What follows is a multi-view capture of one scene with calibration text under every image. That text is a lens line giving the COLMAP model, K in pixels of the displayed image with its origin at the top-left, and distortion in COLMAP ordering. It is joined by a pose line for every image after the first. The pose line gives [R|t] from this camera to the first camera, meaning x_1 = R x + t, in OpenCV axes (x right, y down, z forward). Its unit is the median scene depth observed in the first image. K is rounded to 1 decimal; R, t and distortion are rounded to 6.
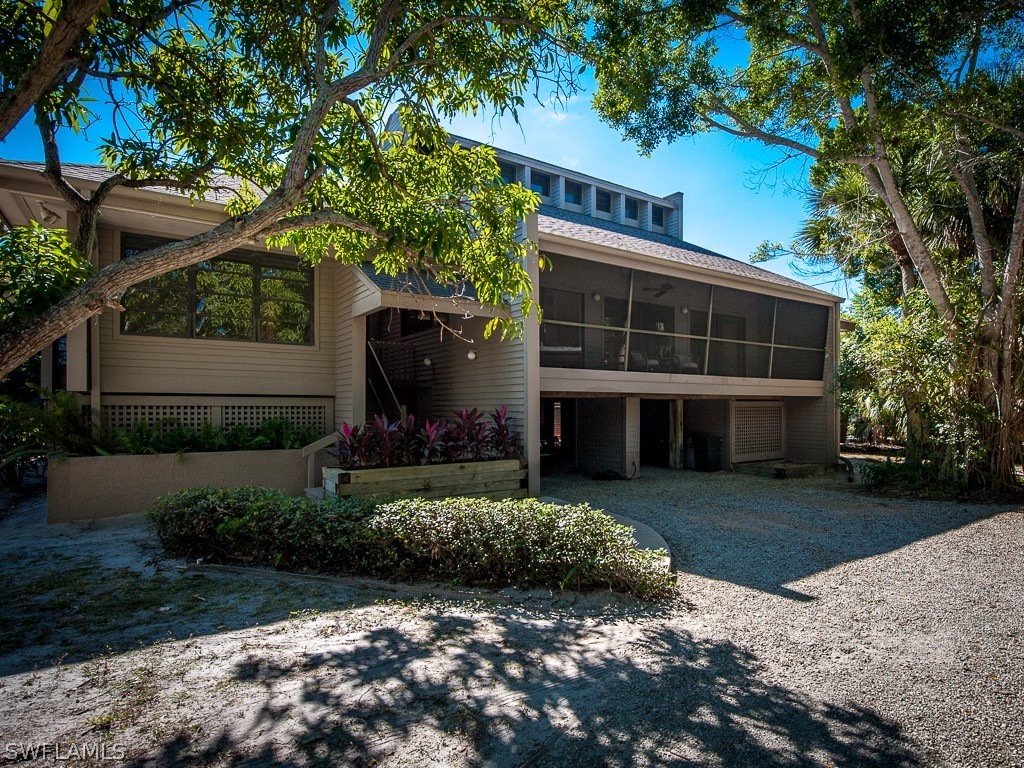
lens RADIAL K [[508.2, 0, 513.2], [0, 508.2, 390.9], [0, 0, 1]] dist [0.003732, 0.000926]
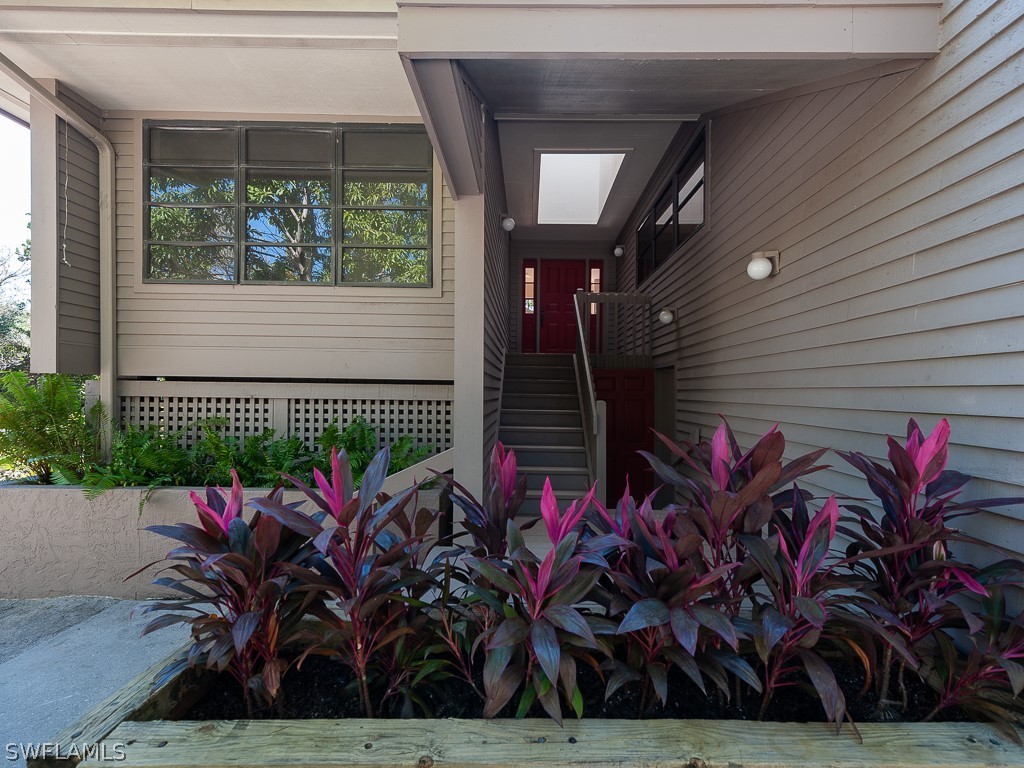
lens RADIAL K [[501.0, 0, 513.4], [0, 501.0, 383.8], [0, 0, 1]] dist [0.001639, 0.000169]
pose [[0.857872, -0.000360, -0.513863, -0.053282], [0.005897, 0.999941, 0.009145, 0.009078], [0.513829, -0.010876, 0.857823, 0.658518]]
